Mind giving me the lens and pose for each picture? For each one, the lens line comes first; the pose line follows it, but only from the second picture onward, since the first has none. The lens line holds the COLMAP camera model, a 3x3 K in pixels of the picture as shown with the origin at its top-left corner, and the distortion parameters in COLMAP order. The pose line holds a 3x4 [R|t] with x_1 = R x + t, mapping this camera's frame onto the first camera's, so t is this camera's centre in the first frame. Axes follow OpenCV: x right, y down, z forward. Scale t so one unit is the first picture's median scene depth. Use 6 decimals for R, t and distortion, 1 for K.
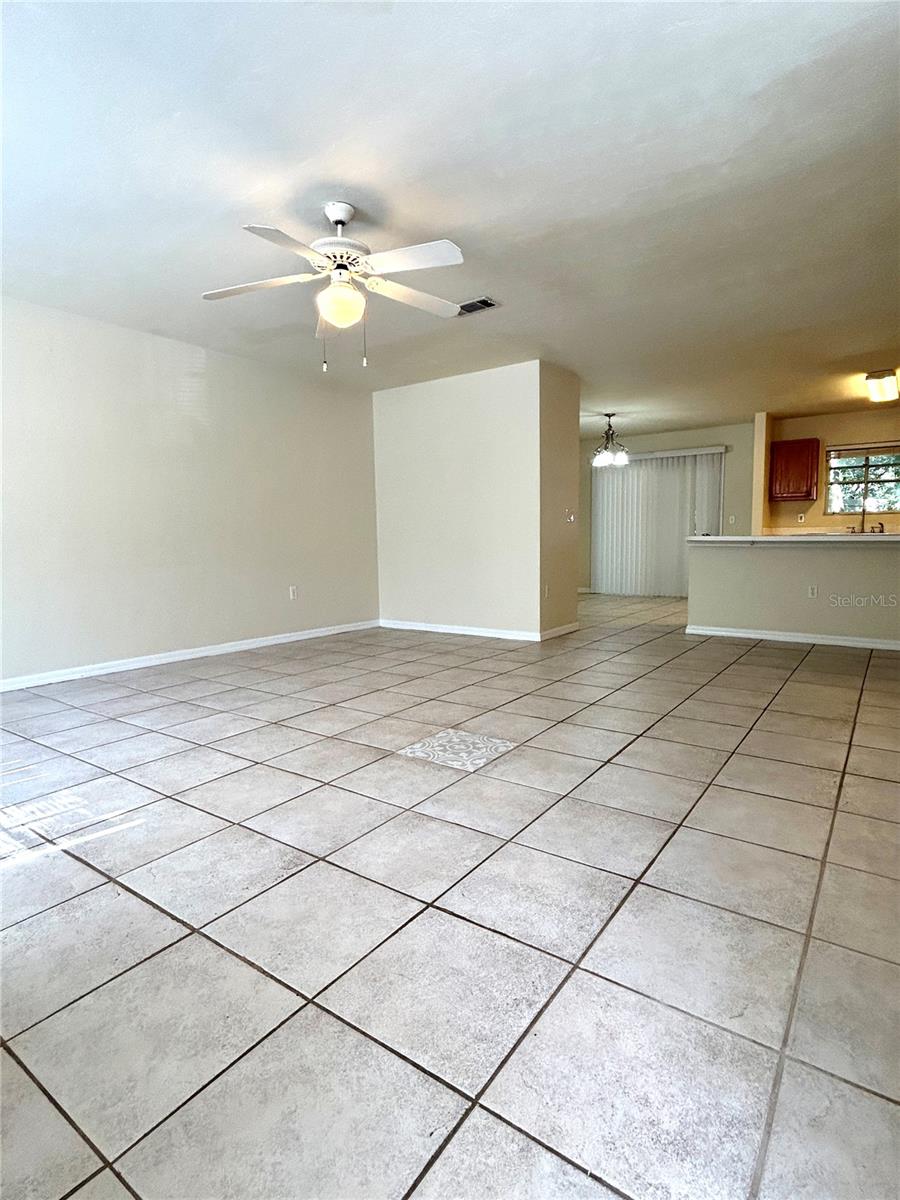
lens RADIAL K [[622.2, 0, 453.5], [0, 622.2, 599.7], [0, 0, 1]] dist [0.000976, 0.000112]
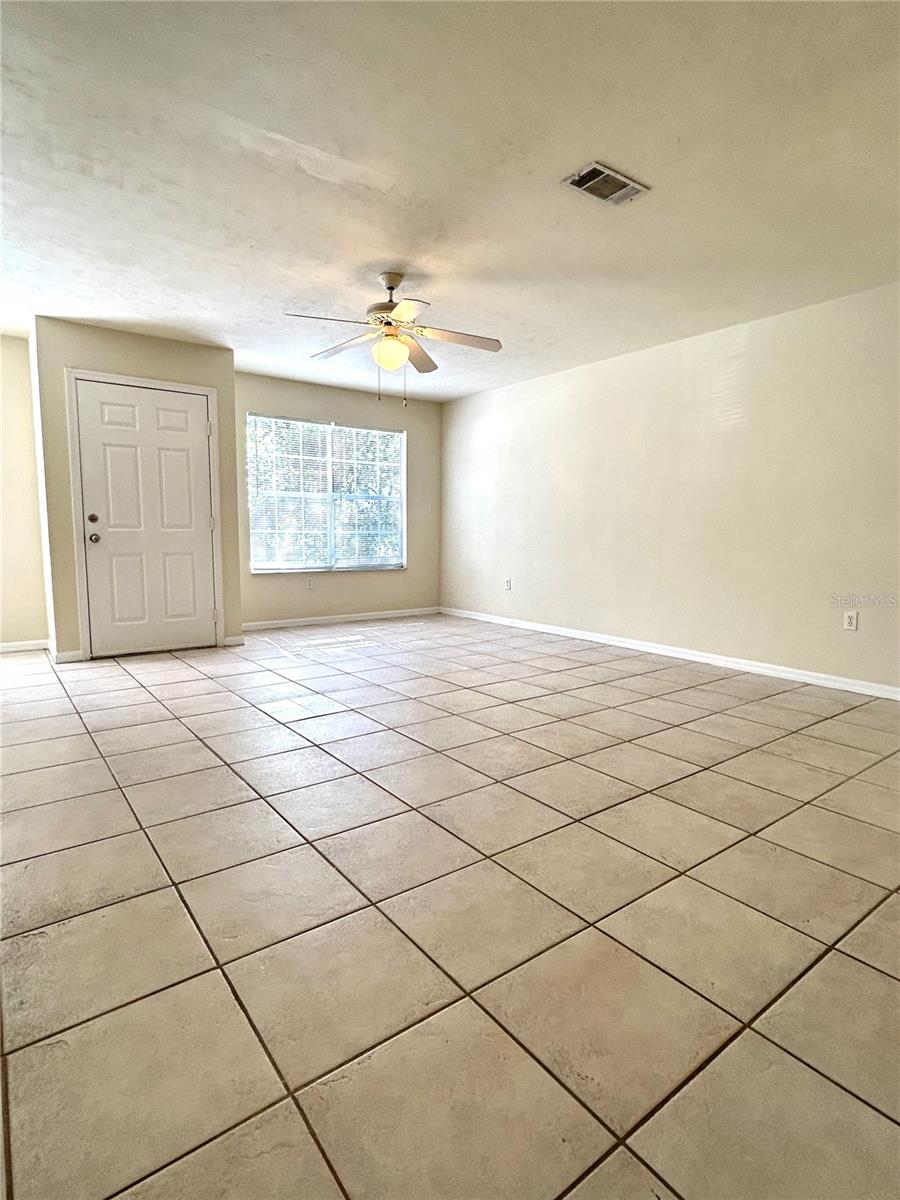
lens RADIAL K [[622.2, 0, 453.5], [0, 622.2, 599.7], [0, 0, 1]] dist [0.000976, 0.000112]
pose [[-0.299822, 0.117240, -0.946764, 0.835506], [-0.096671, 0.983578, 0.152412, -0.152822], [0.949085, 0.137221, -0.283565, 1.244110]]
